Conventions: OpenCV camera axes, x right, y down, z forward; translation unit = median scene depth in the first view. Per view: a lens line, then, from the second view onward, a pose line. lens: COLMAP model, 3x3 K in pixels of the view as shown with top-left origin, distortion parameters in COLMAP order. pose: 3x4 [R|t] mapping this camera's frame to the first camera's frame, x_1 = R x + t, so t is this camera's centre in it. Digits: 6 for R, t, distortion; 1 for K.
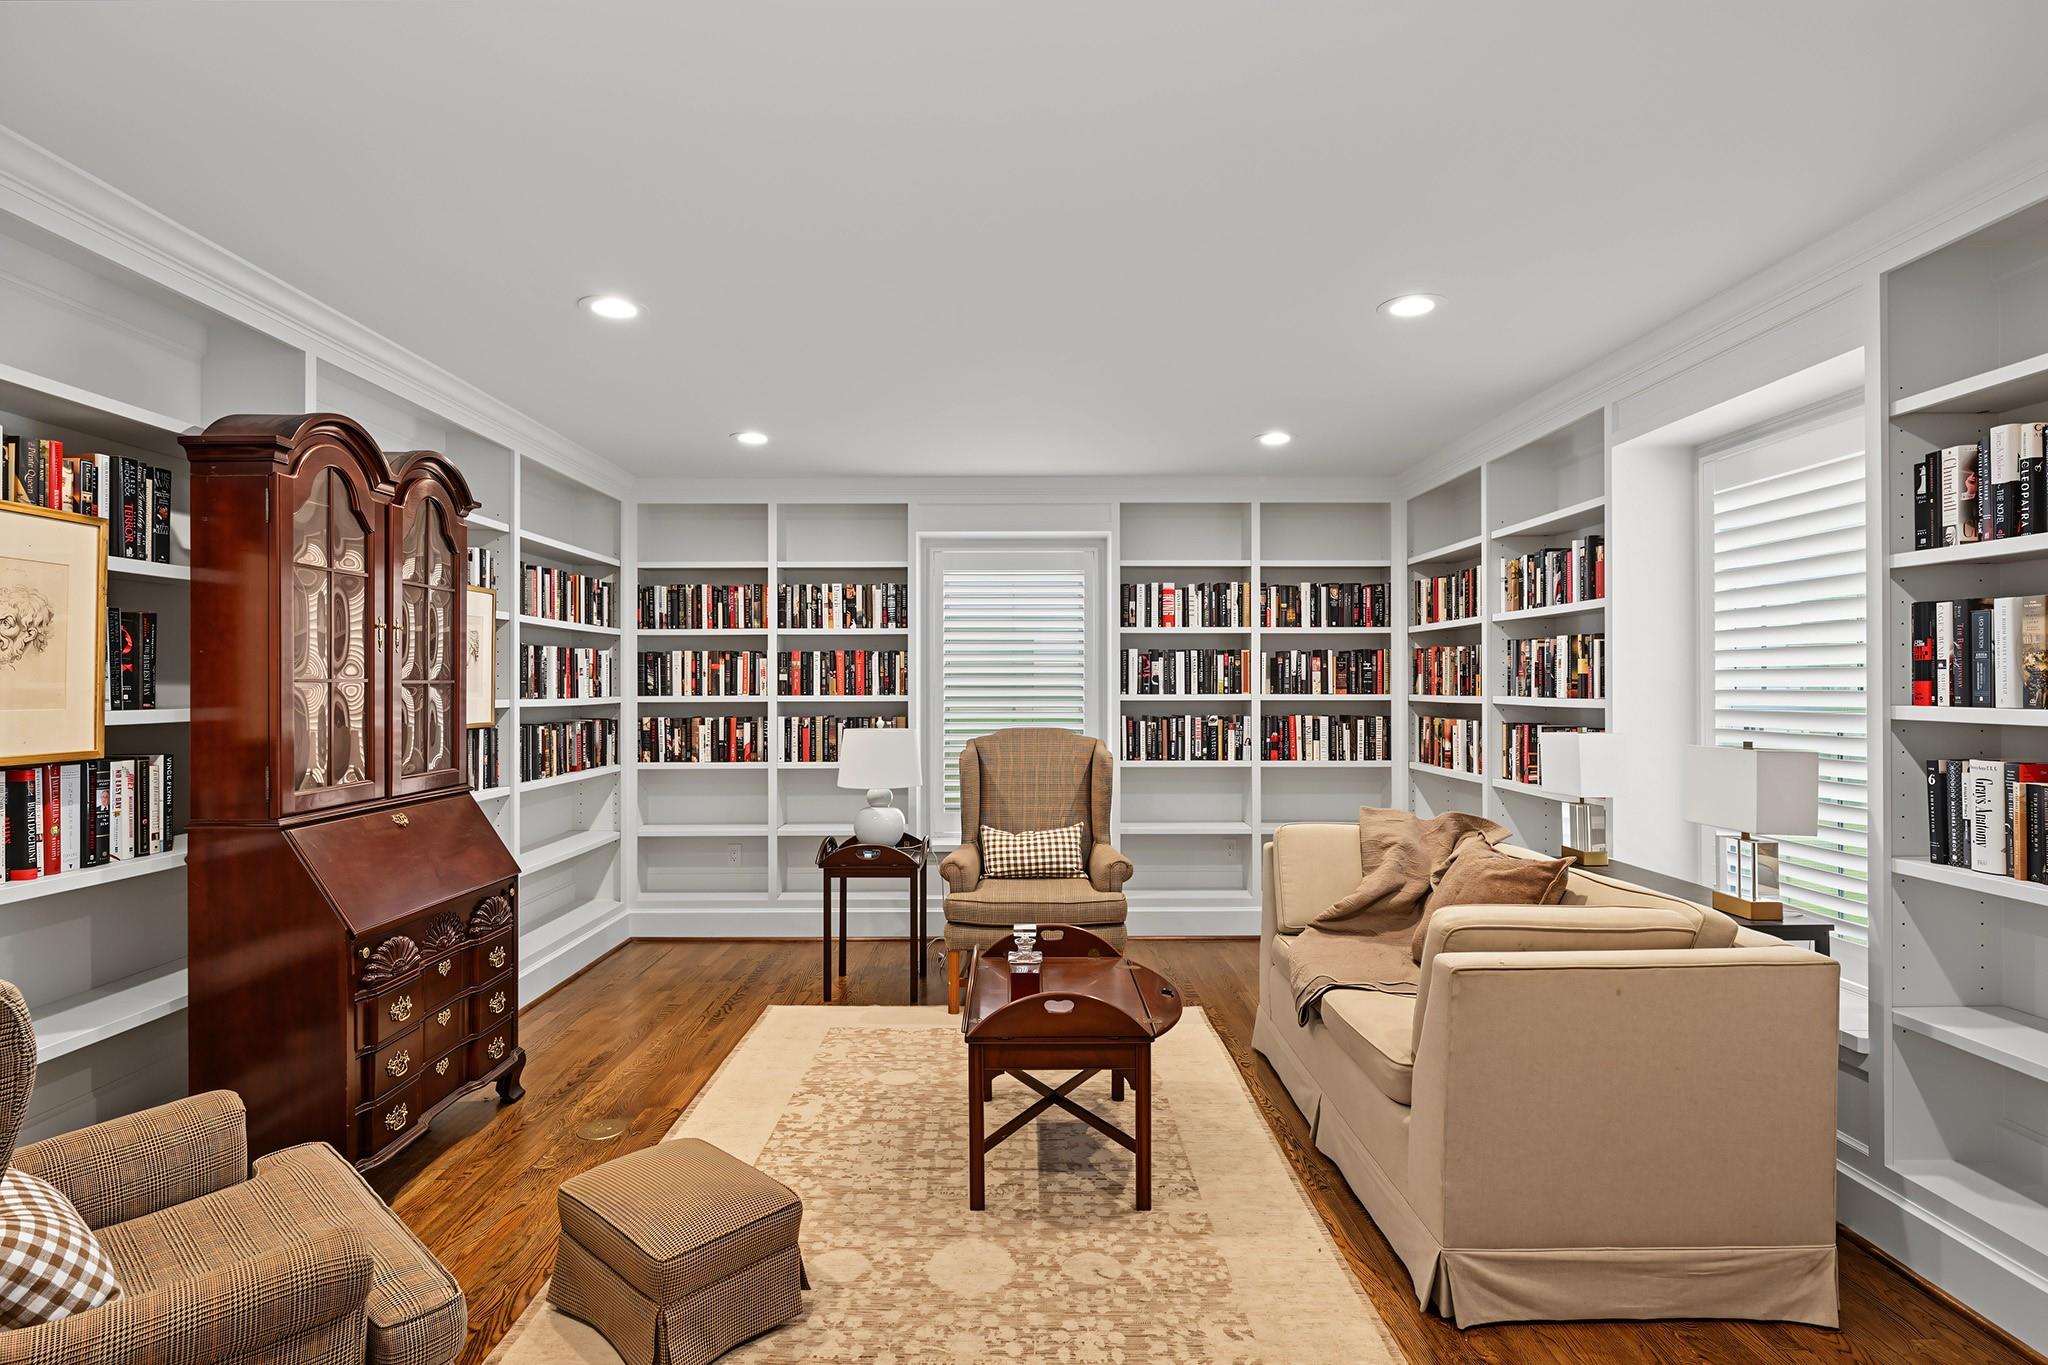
lens RADIAL K [[1025.2, 0, 1009.2], [0, 1025.2, 680.3], [0, 0, 1]] dist [-0.000523, -0.000655]
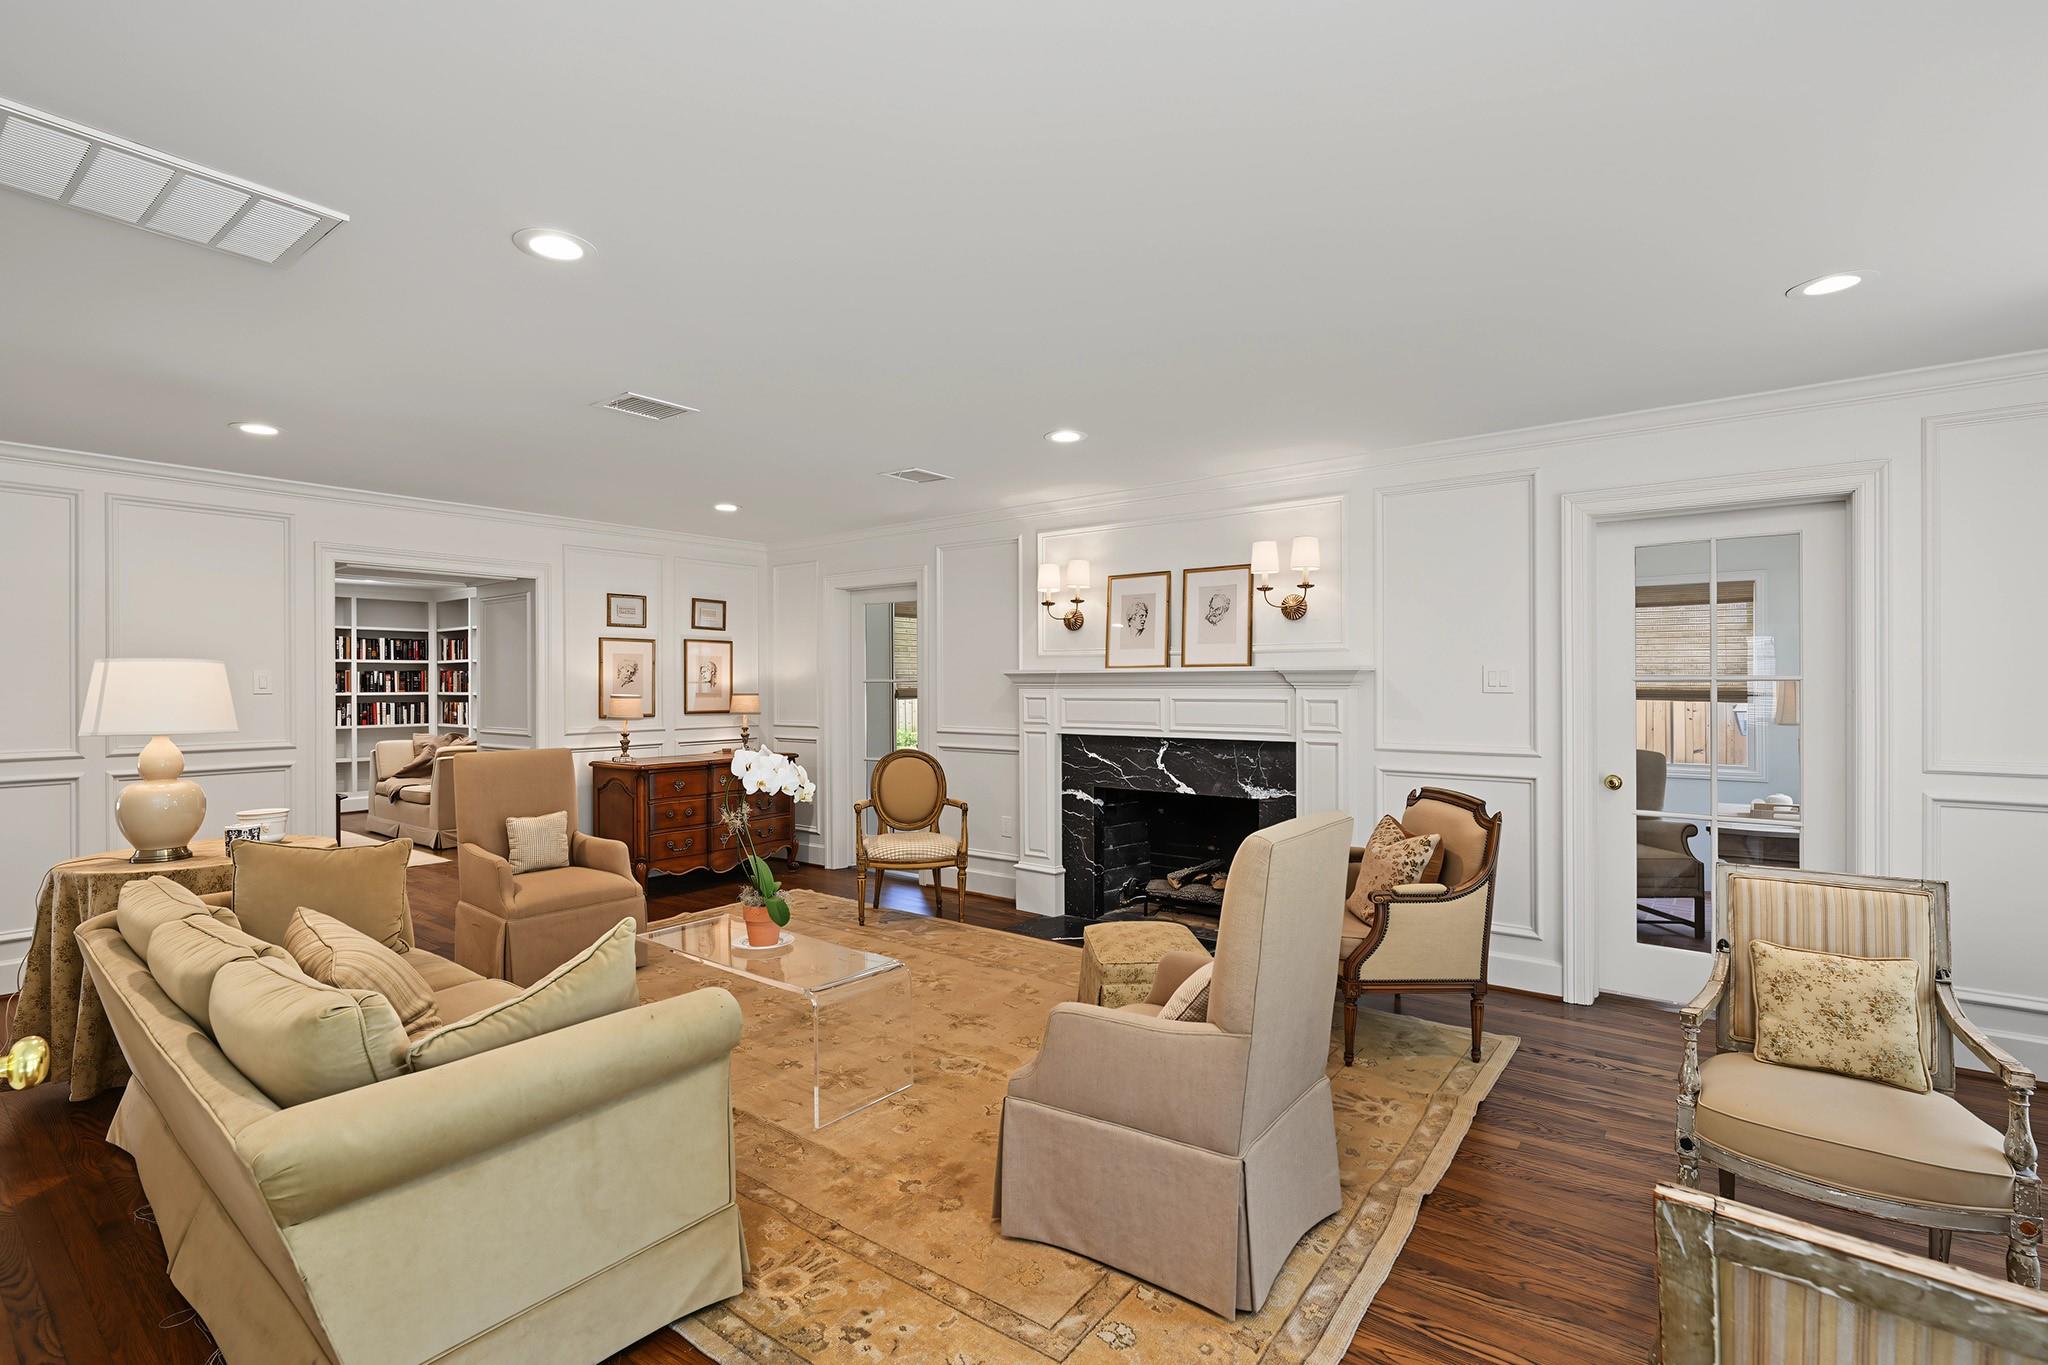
lens RADIAL K [[929.4, 0, 1018.9], [0, 929.4, 680.3], [0, 0, 1]] dist [0.000336, 0.000448]
pose [[0.610963, 0.002334, 0.791656, -0.409253], [-0.001606, 0.999997, -0.001708, -0.009387], [-0.791658, -0.000228, 0.610965, -1.157215]]
